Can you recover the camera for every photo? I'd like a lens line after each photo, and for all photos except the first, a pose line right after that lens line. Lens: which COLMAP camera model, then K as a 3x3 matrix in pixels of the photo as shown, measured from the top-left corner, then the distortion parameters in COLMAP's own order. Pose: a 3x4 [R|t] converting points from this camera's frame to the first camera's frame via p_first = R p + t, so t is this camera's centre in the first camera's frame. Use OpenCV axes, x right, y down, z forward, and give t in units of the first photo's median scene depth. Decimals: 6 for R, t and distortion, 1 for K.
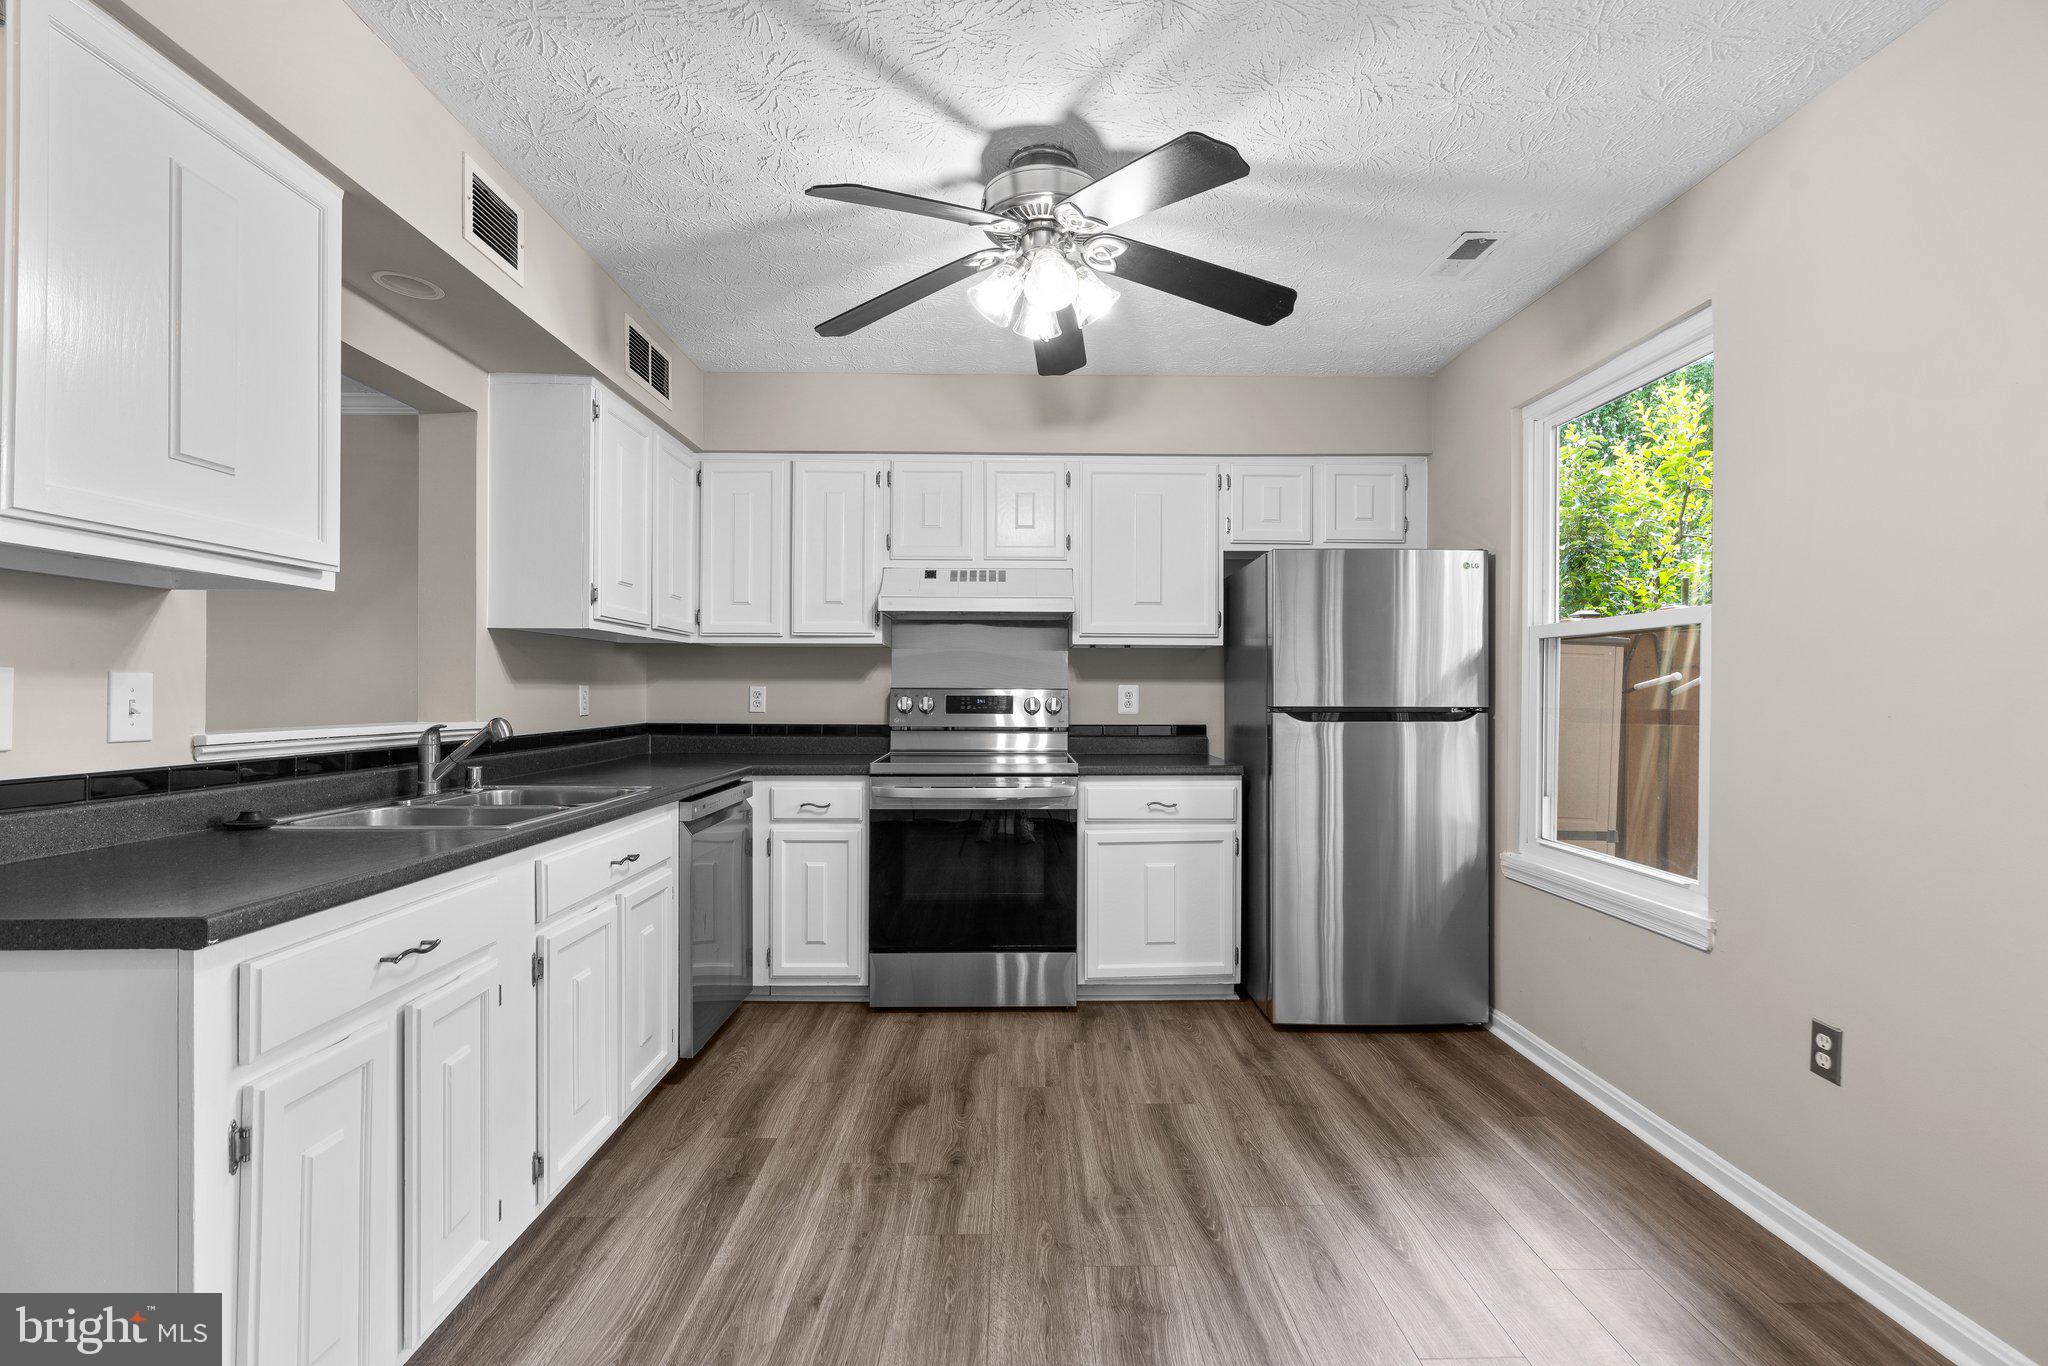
lens RADIAL K [[926.1, 0, 1040.7], [0, 926.1, 689.9], [0, 0, 1]] dist [-0.011464, 0.009026]
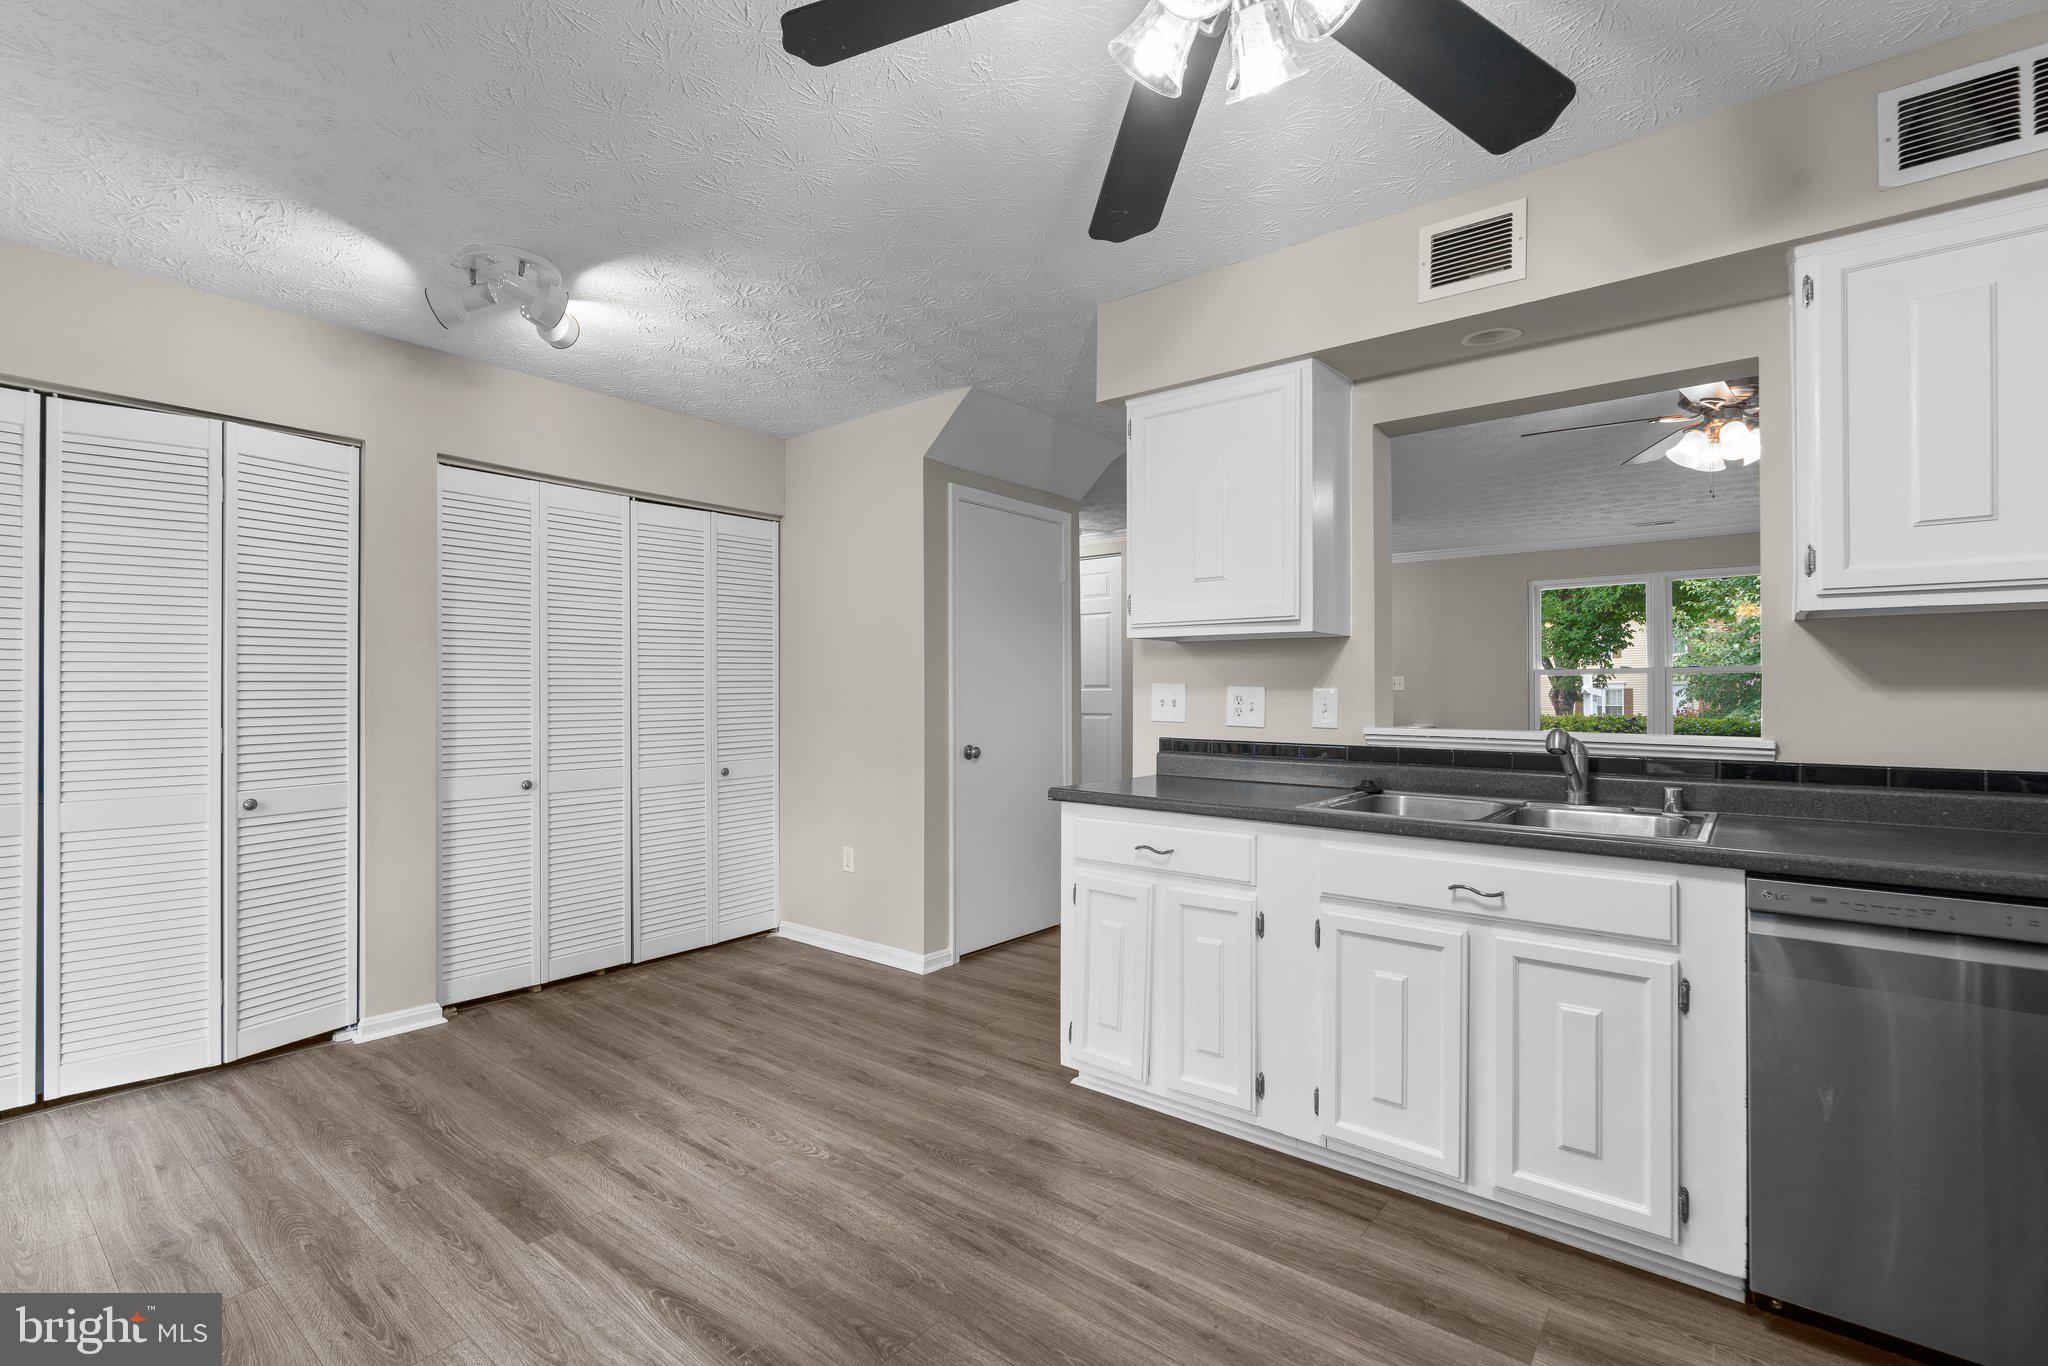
lens RADIAL K [[935.0, 0, 1024.0], [0, 935.0, 683.0], [0, 0, 1]] dist [0.001350, 0.000320]
pose [[-0.652511, -0.013091, -0.757666, 0.346912], [-0.005163, 0.999904, -0.012830, -0.001330], [0.757762, -0.004461, -0.652516, 0.844171]]
